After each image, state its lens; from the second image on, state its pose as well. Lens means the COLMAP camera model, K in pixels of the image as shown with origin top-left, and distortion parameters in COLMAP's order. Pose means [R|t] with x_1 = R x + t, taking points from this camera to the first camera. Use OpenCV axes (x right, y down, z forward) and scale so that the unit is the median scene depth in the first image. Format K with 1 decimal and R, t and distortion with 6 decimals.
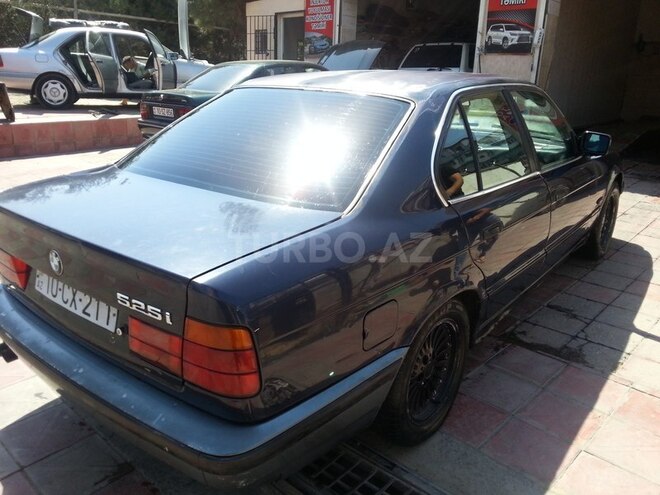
lens RADIAL K [[550.6, 0, 328.7], [0, 550.6, 248.3], [0, 0, 1]] dist [-0.014992, -0.010490]
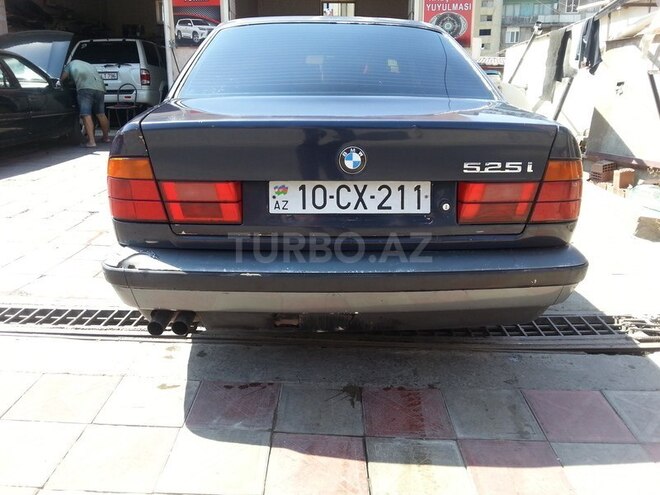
lens RADIAL K [[550.6, 0, 328.2], [0, 550.6, 246.2], [0, 0, 1]] dist [-0.014992, -0.010490]
pose [[0.754236, -0.199217, 0.625653, -0.230076], [0.216844, 0.974974, 0.049036, 0.022992], [-0.619764, 0.098684, 0.778559, 0.057792]]
